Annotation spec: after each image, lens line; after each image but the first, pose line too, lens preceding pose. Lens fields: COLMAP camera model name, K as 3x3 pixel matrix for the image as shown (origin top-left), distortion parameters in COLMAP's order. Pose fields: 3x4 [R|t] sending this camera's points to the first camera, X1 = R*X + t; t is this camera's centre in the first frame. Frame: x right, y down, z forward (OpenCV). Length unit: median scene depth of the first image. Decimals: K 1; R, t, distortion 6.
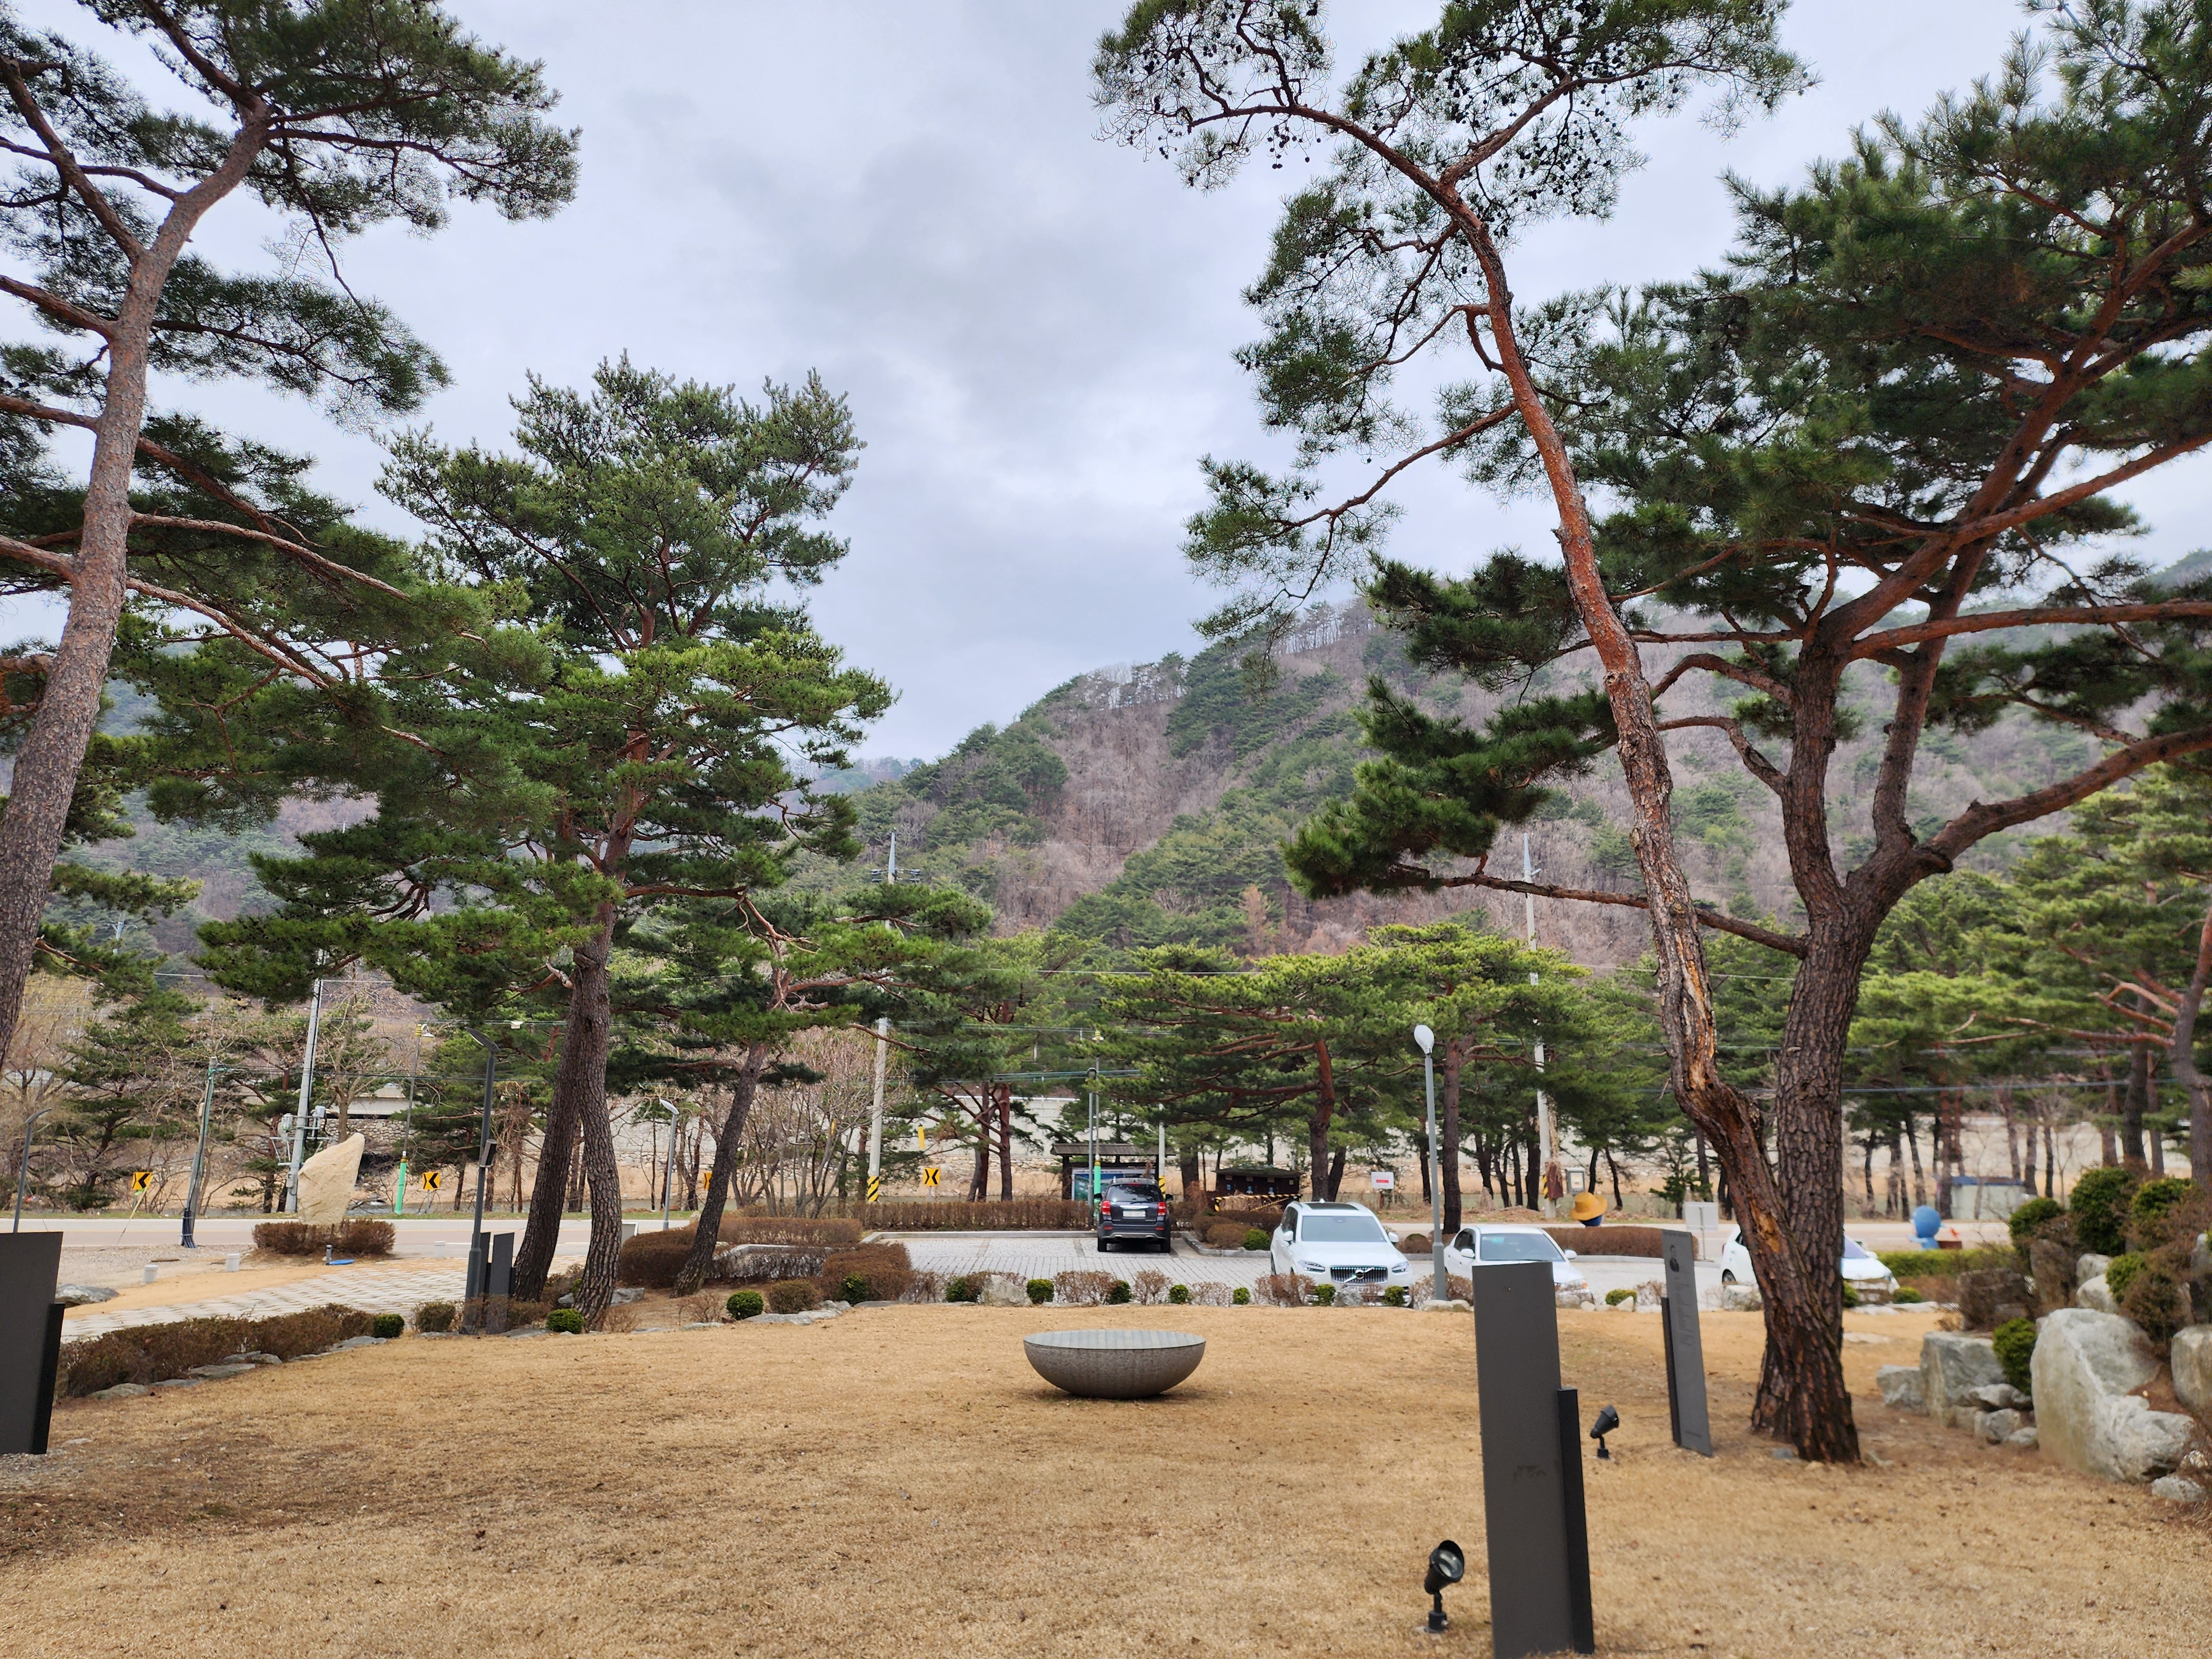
lens RADIAL K [[1441.9, 0, 1106.0], [0, 1441.9, 829.5], [0, 0, 1]] dist [0.095858, -0.111332]
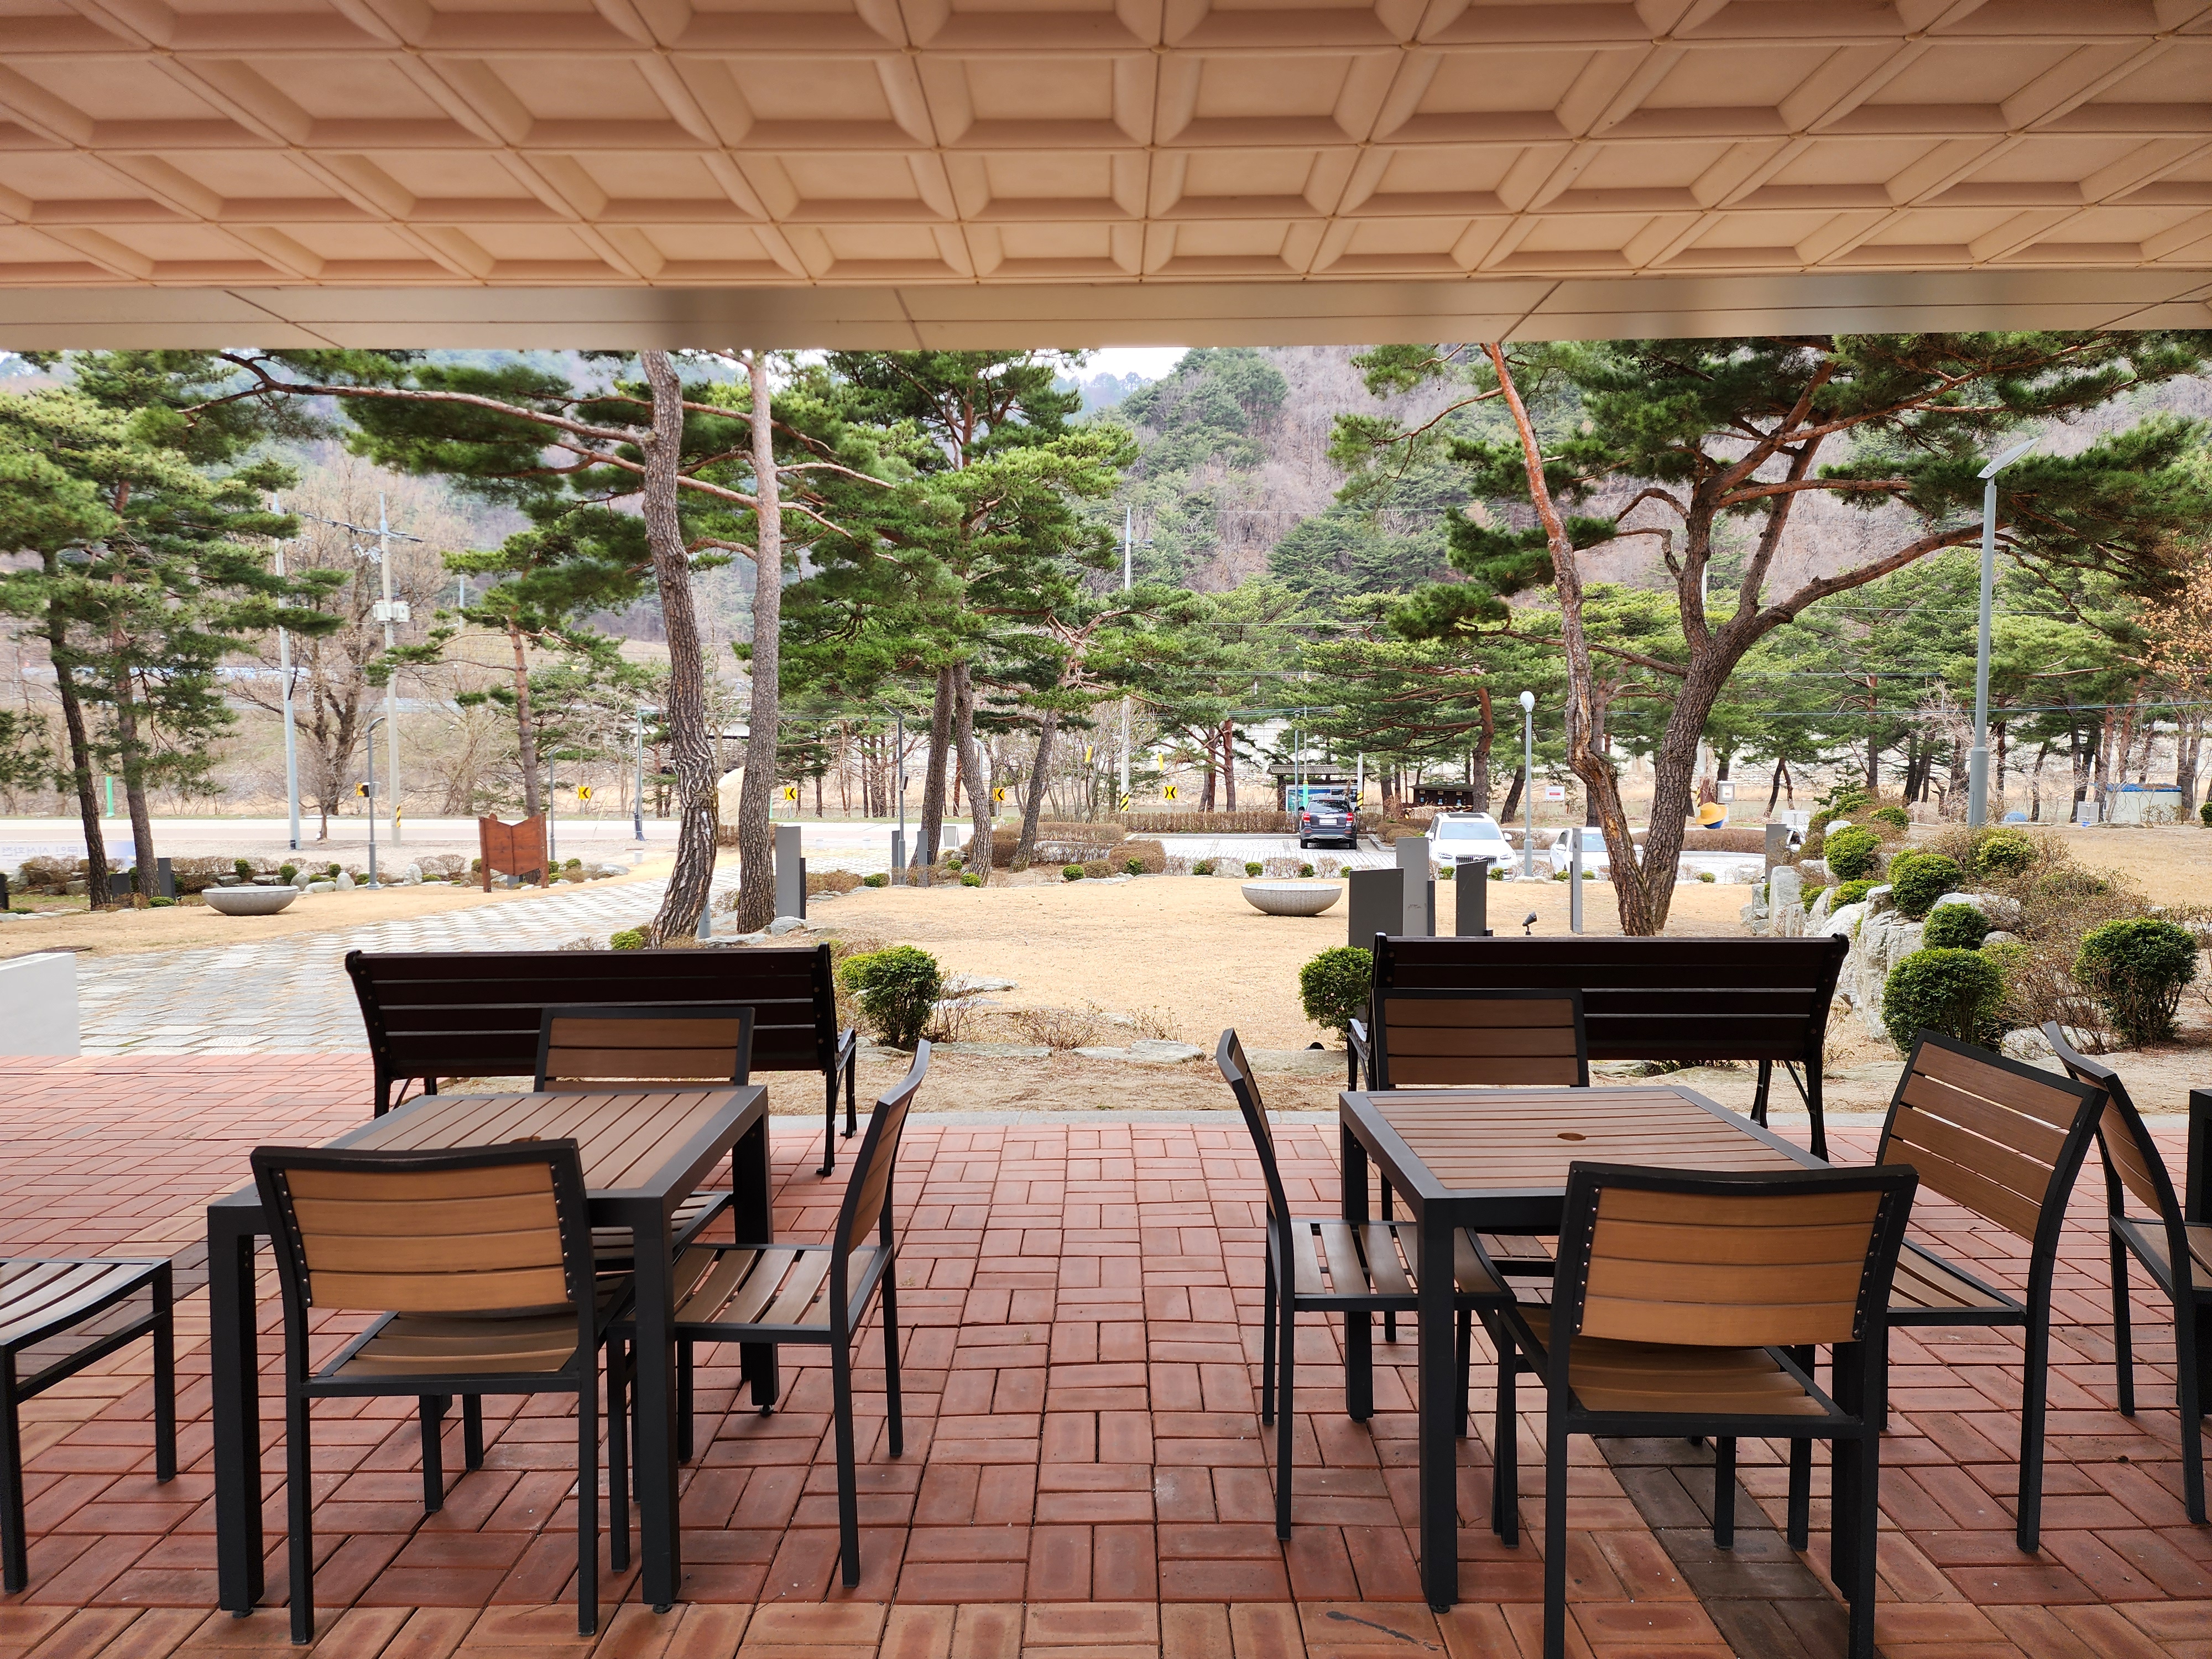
lens RADIAL K [[1441.9, 0, 1106.0], [0, 1441.9, 829.5], [0, 0, 1]] dist [0.095858, -0.111332]
pose [[0.988349, 0.001976, -0.152193, 0.015719], [0.037838, 0.965336, 0.258253, -0.059830], [0.147428, -0.261003, 0.954014, -0.227241]]
